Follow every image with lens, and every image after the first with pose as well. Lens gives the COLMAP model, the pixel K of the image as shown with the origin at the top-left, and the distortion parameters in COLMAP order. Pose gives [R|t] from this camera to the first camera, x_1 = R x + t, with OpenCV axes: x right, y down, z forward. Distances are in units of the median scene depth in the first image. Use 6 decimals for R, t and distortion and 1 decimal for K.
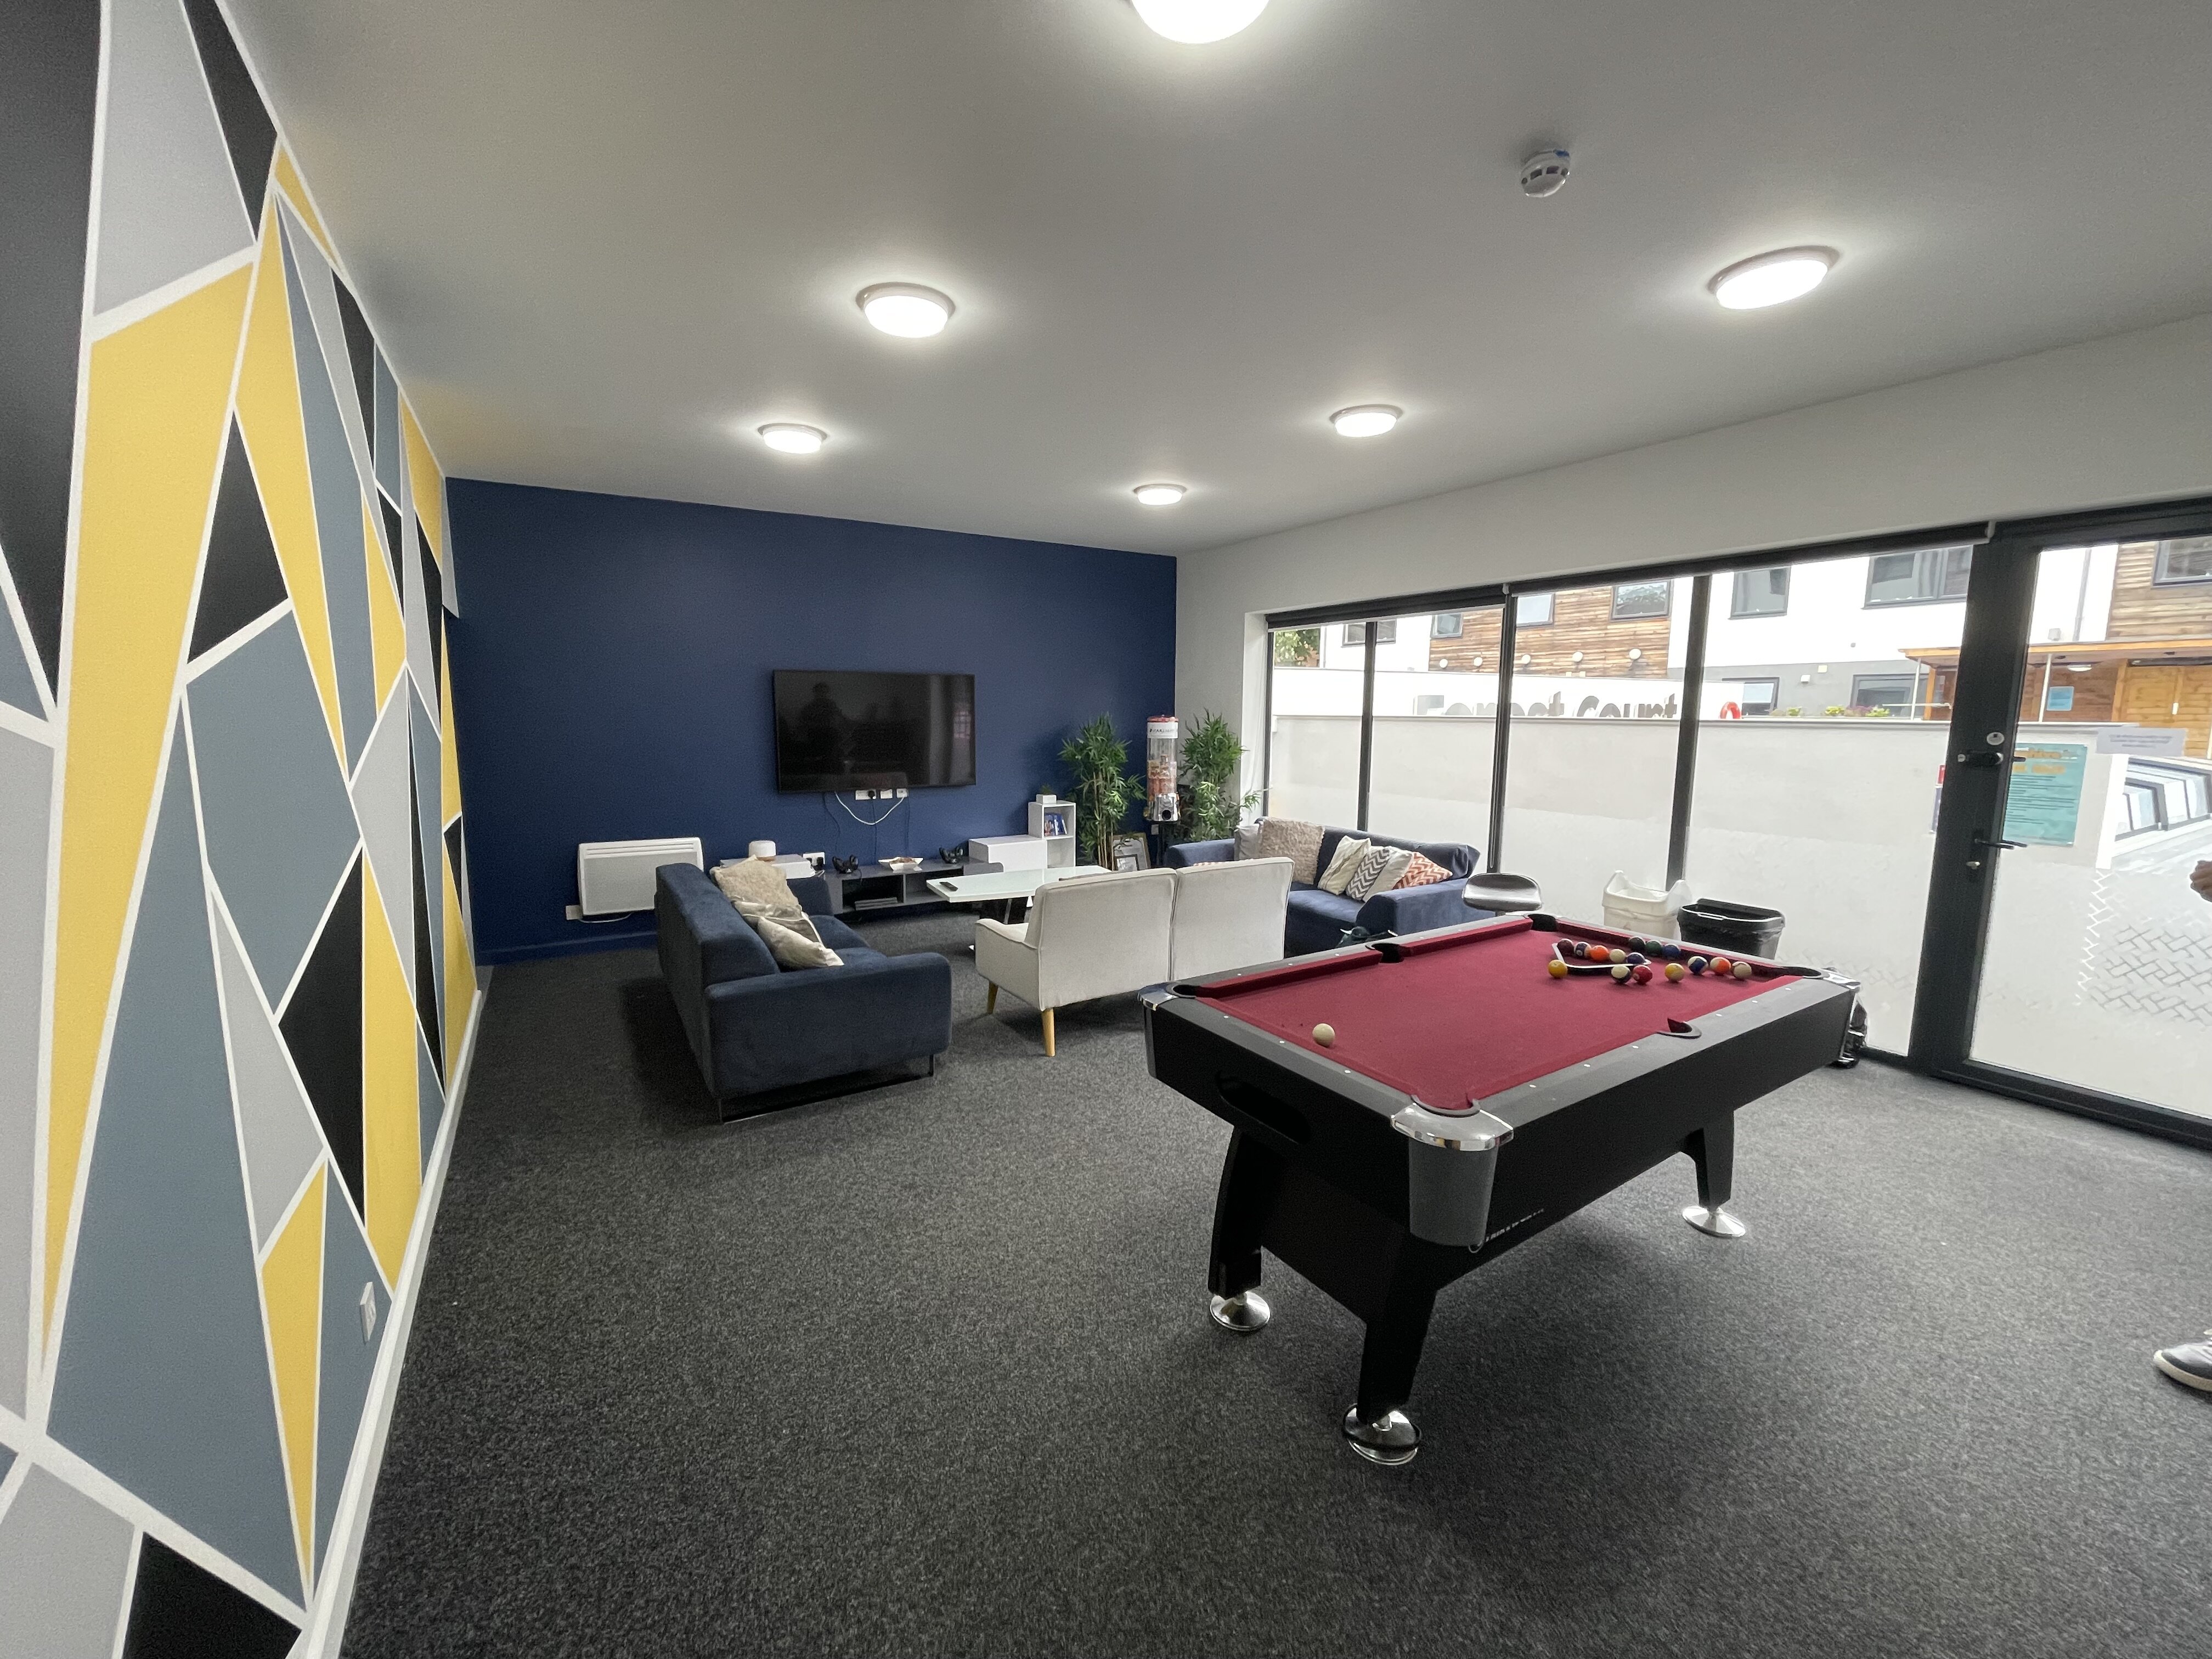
lens RADIAL K [[881.4, 0, 1102.6], [0, 881.4, 826.8], [0, 0, 1]] dist [-0.000939, 0.000221]
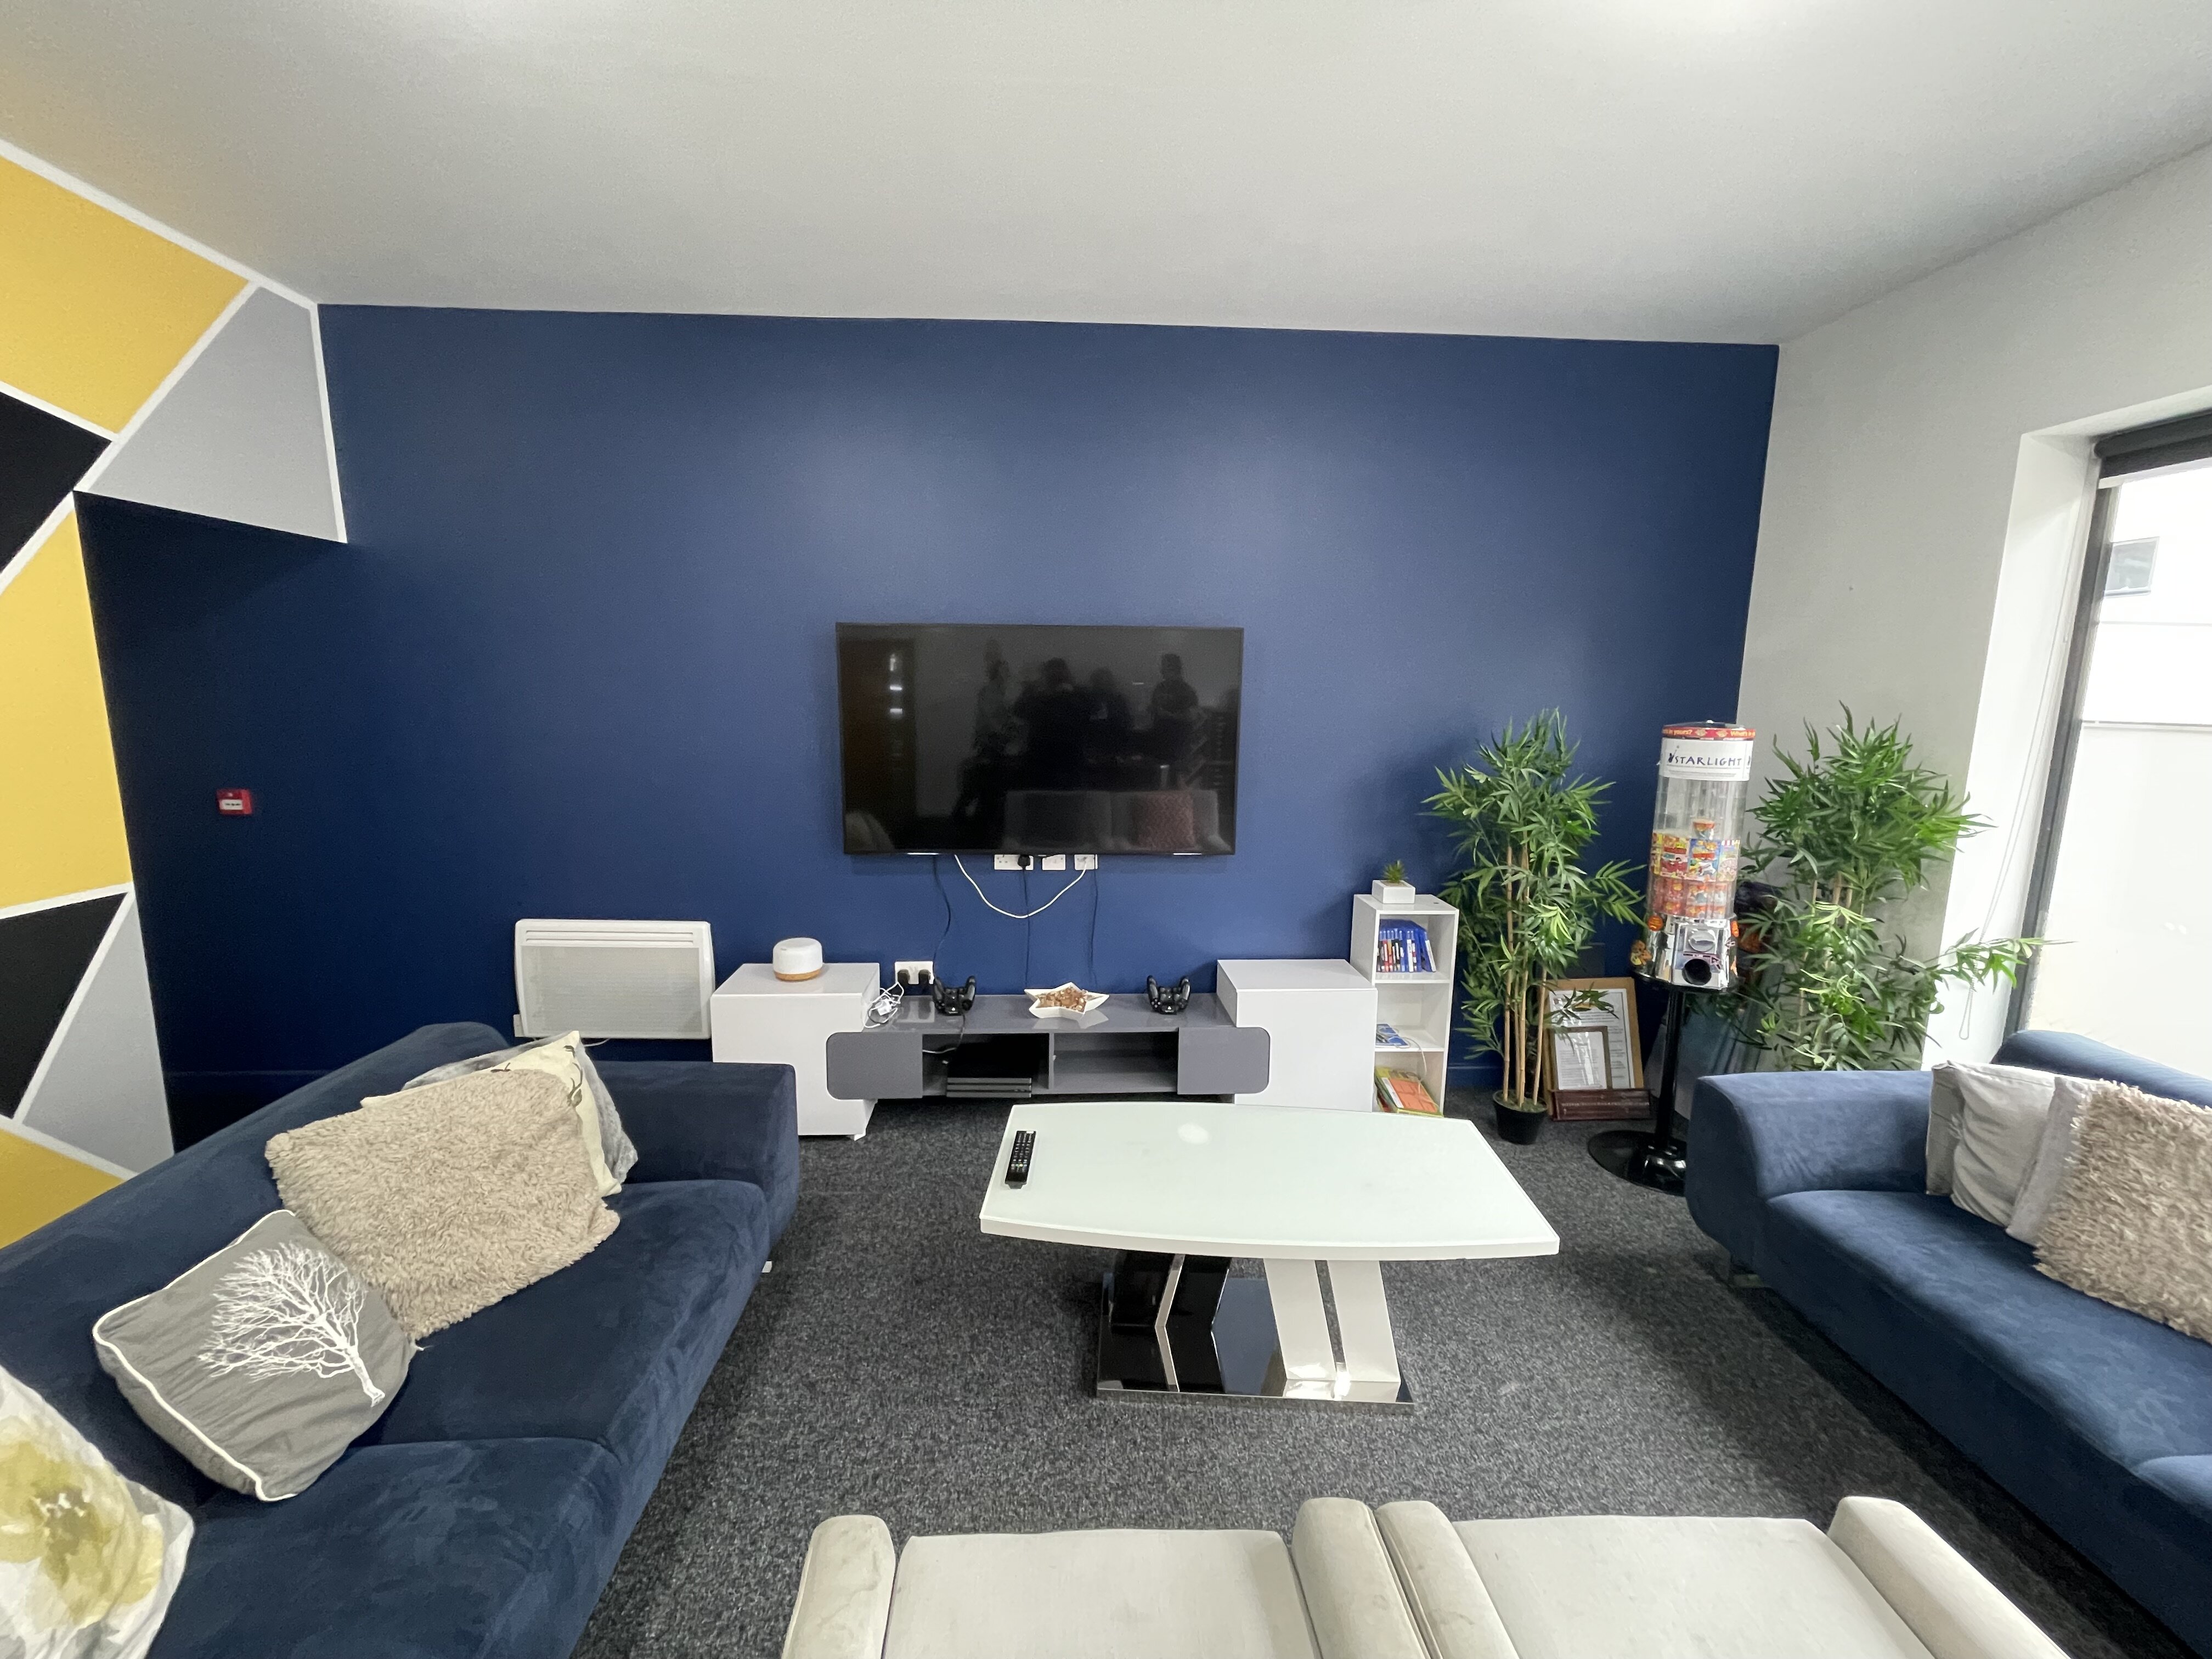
lens RADIAL K [[881.4, 0, 1101.7], [0, 881.4, 815.4], [0, 0, 1]] dist [-0.000939, 0.000221]
pose [[0.873441, 0.080212, -0.480278, 0.022673], [-0.074148, 0.996746, 0.031621, -0.076398], [0.481251, 0.007992, 0.876546, 0.516930]]
